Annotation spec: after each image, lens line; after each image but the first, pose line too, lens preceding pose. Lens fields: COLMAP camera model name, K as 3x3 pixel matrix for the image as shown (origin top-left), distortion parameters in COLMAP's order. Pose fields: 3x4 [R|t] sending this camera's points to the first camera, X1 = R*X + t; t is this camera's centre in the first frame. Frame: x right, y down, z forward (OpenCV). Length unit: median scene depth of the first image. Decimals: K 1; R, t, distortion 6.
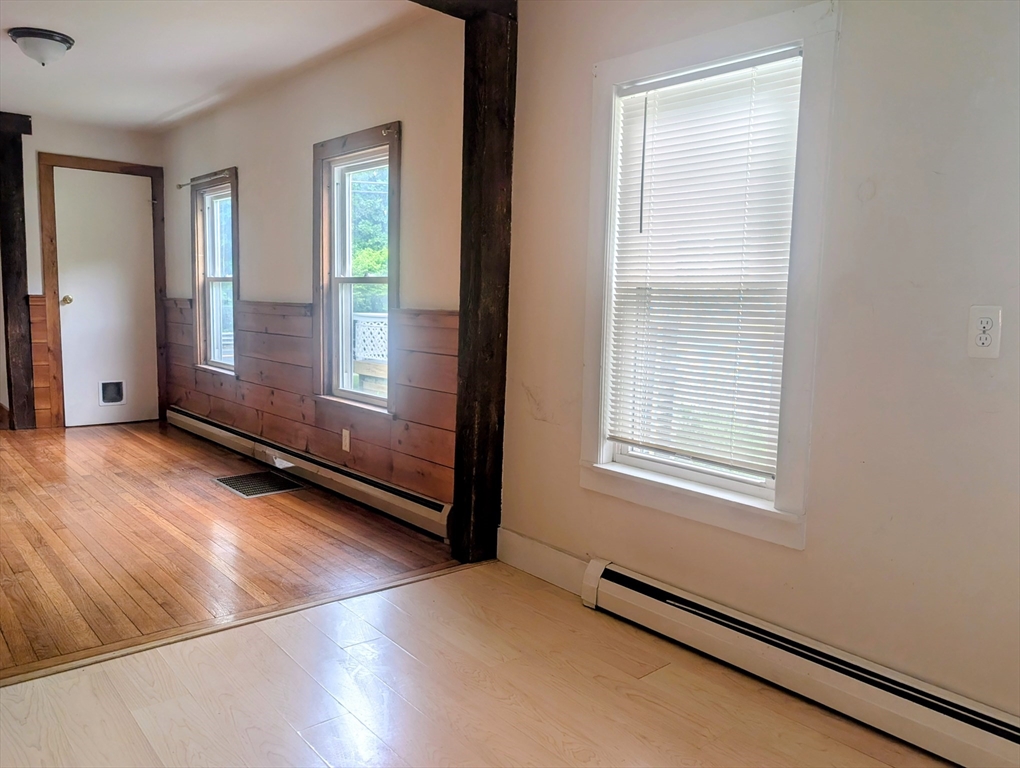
lens RADIAL K [[759.4, 0, 508.9], [0, 759.4, 384.9], [0, 0, 1]] dist [0.021558, -0.015043]
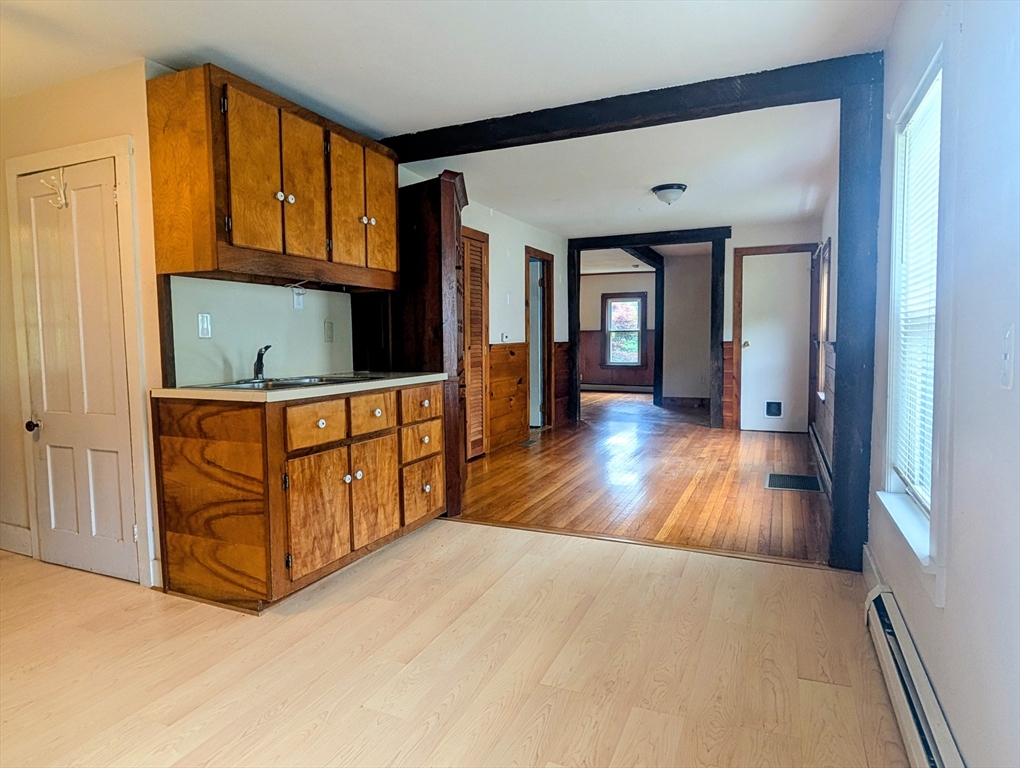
lens RADIAL K [[598.0, 0, 497.3], [0, 598.0, 383.8], [0, 0, 1]] dist [-0.000952, -0.004521]
pose [[0.420919, 0.038042, -0.906300, 0.346841], [-0.079961, 0.996787, 0.004703, -0.001492], [0.903567, 0.070489, 0.422608, 0.102812]]
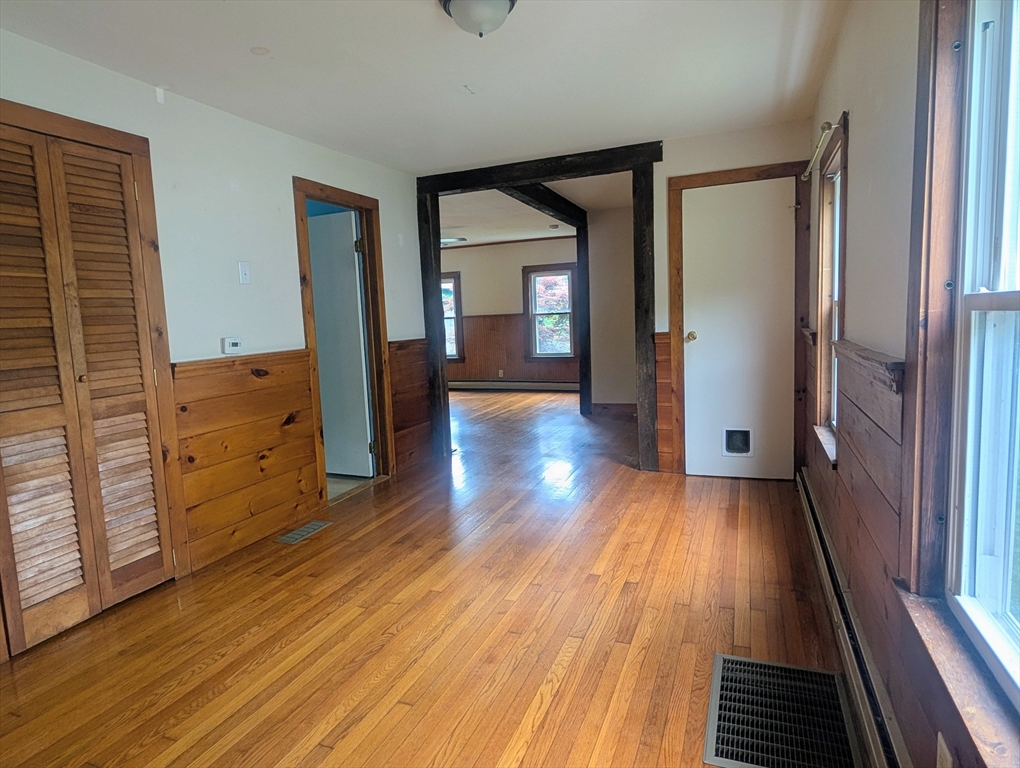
lens RADIAL K [[598.0, 0, 488.8], [0, 598.0, 387.0], [0, 0, 1]] dist [-0.000952, -0.004521]
pose [[0.448577, 0.056340, -0.891967, -0.067493], [-0.045353, 0.998160, 0.040239, -0.088568], [0.892593, 0.022403, 0.450306, 0.602269]]
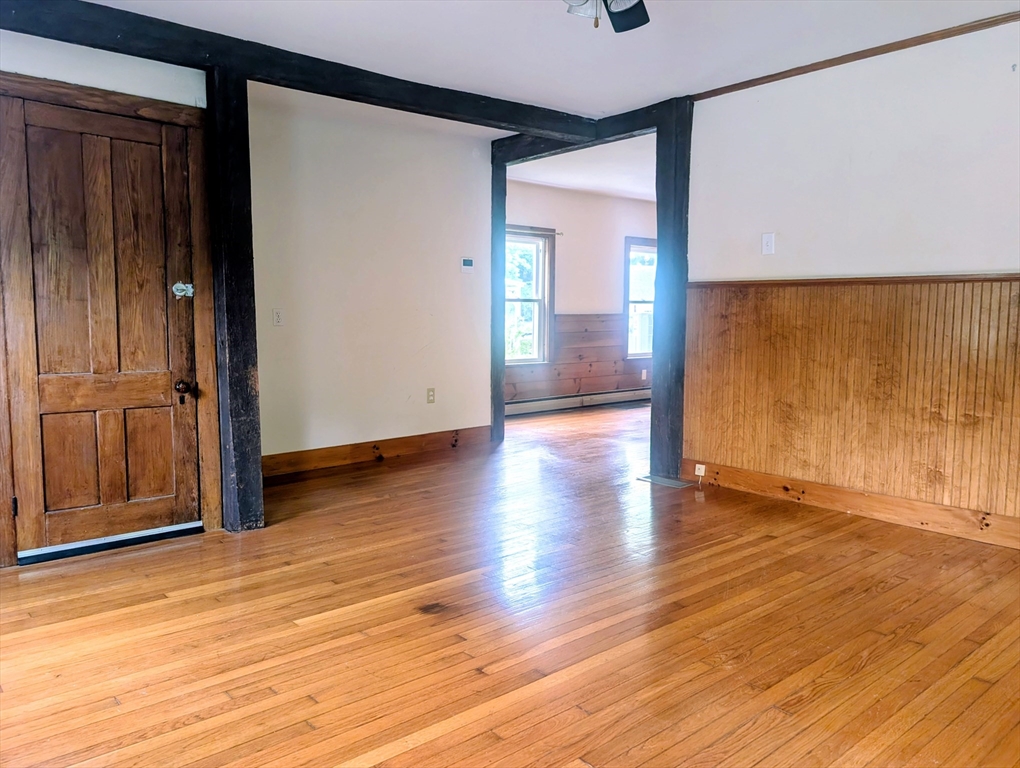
lens RADIAL K [[759.4, 0, 505.6], [0, 759.4, 384.9], [0, 0, 1]] dist [0.021558, -0.015043]
pose [[-0.018682, -0.122314, 0.992316, -1.986696], [0.116868, 0.985418, 0.123664, -0.179536], [-0.992972, 0.118281, -0.004115, 1.169643]]
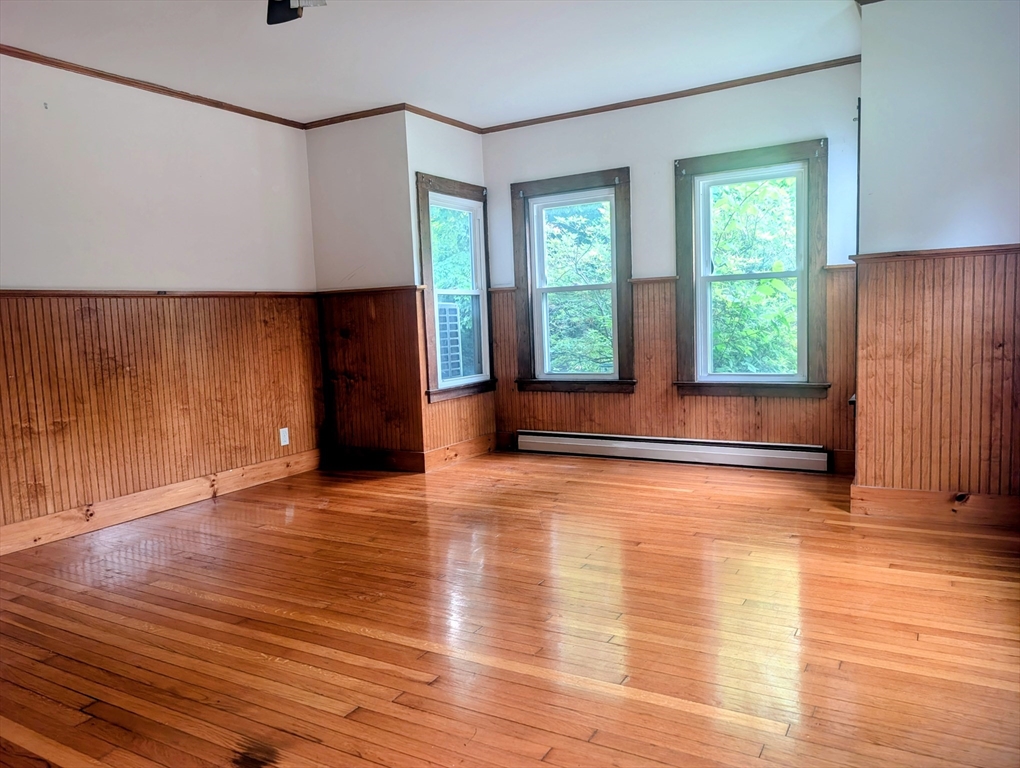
lens RADIAL K [[759.4, 0, 509.8], [0, 759.4, 381.6], [0, 0, 1]] dist [0.021558, -0.015043]
pose [[-0.938421, 0.046388, -0.342366, -1.439956], [-0.022525, 0.980623, 0.194608, -0.211540], [0.344759, 0.190336, -0.919192, 1.597680]]
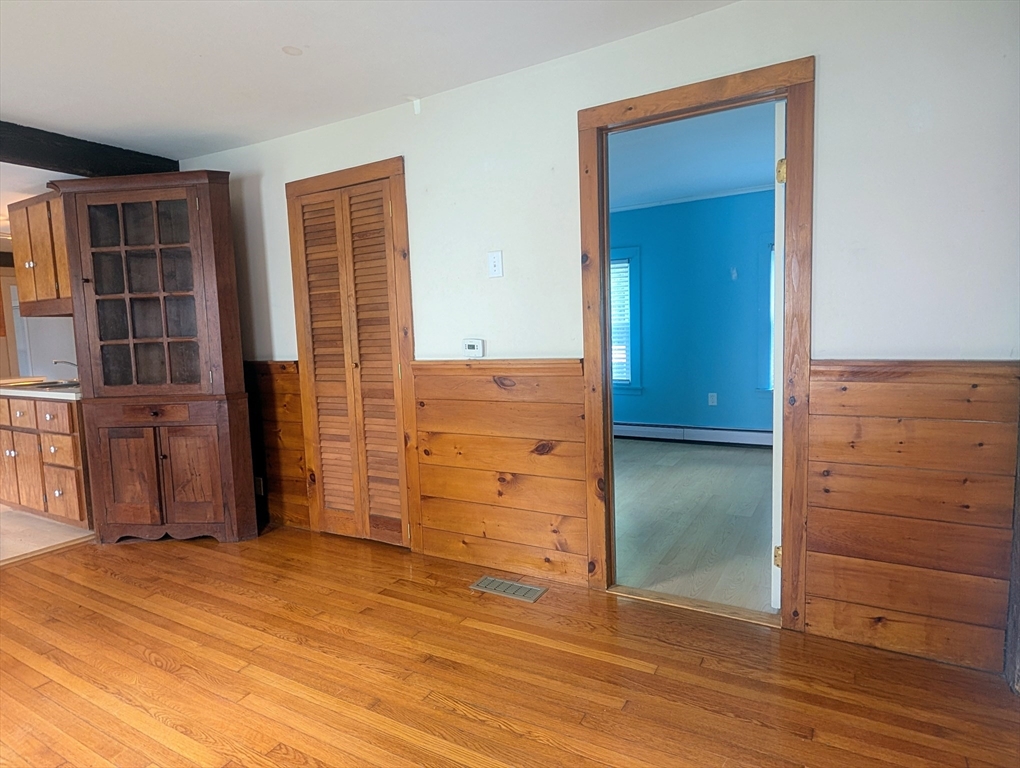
lens RADIAL K [[598.0, 0, 520.2], [0, 598.0, 381.8], [0, 0, 1]] dist [-0.000952, -0.004521]
pose [[-0.940727, 0.037144, -0.337123, -0.629716], [-0.029470, 0.981274, 0.190352, -0.177806], [0.337881, 0.189004, -0.922016, 1.227653]]
